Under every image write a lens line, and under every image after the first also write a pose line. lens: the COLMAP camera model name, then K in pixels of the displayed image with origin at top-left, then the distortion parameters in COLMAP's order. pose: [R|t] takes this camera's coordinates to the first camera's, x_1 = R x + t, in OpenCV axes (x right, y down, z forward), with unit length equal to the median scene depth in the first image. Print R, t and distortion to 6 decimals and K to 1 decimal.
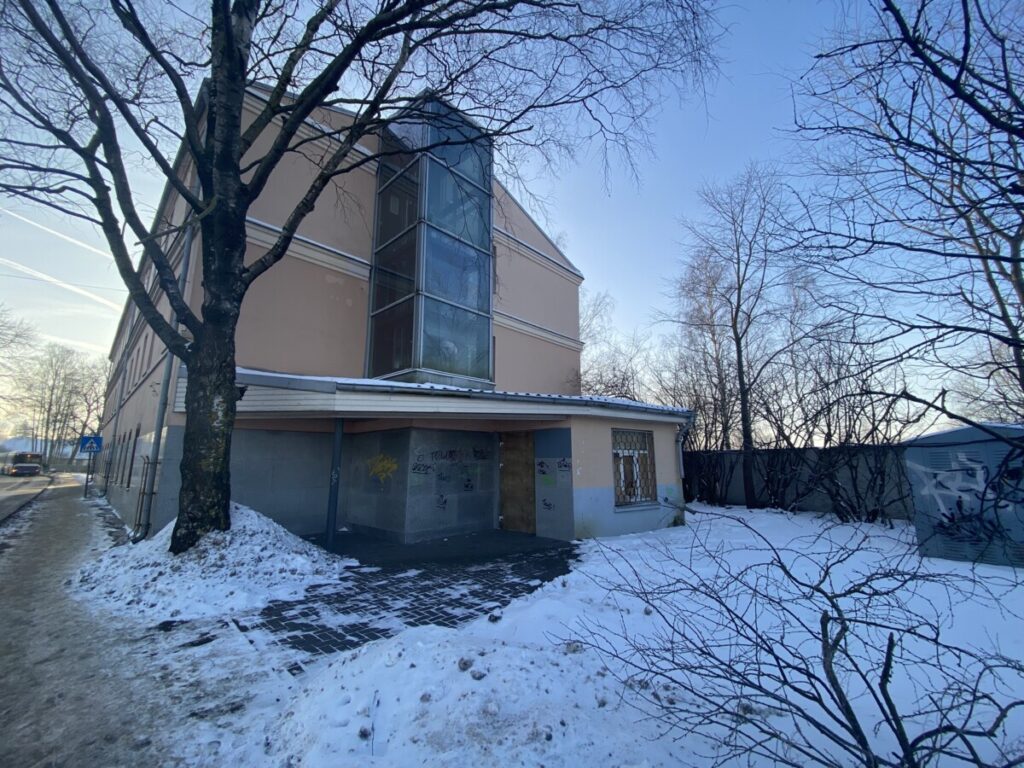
lens RADIAL K [[406.7, 0, 512.0], [0, 406.7, 384.0], [0, 0, 1]] dist [0.015687, -0.000080]
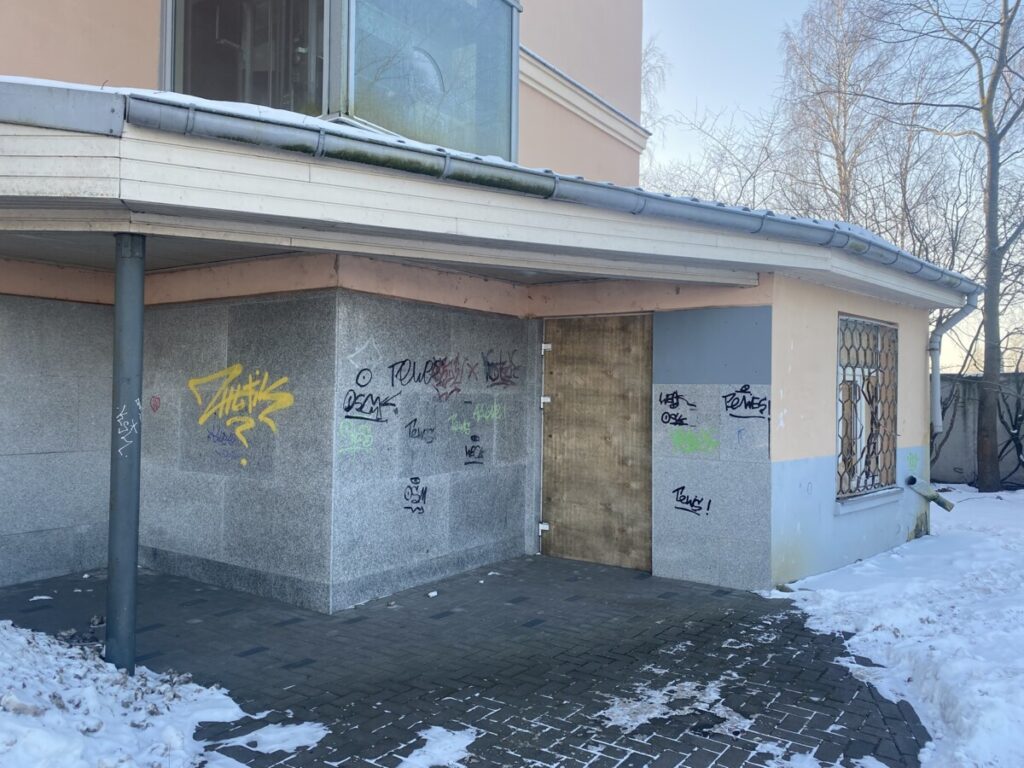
lens RADIAL K [[744.0, 0, 512.0], [0, 744.0, 384.0], [0, 0, 1]] dist [0.029772, -0.001656]
pose [[0.985410, 0.017683, 0.169275, -0.200907], [-0.046924, 0.984267, 0.170340, 0.069633], [-0.163600, -0.175798, 0.970737, 0.341964]]
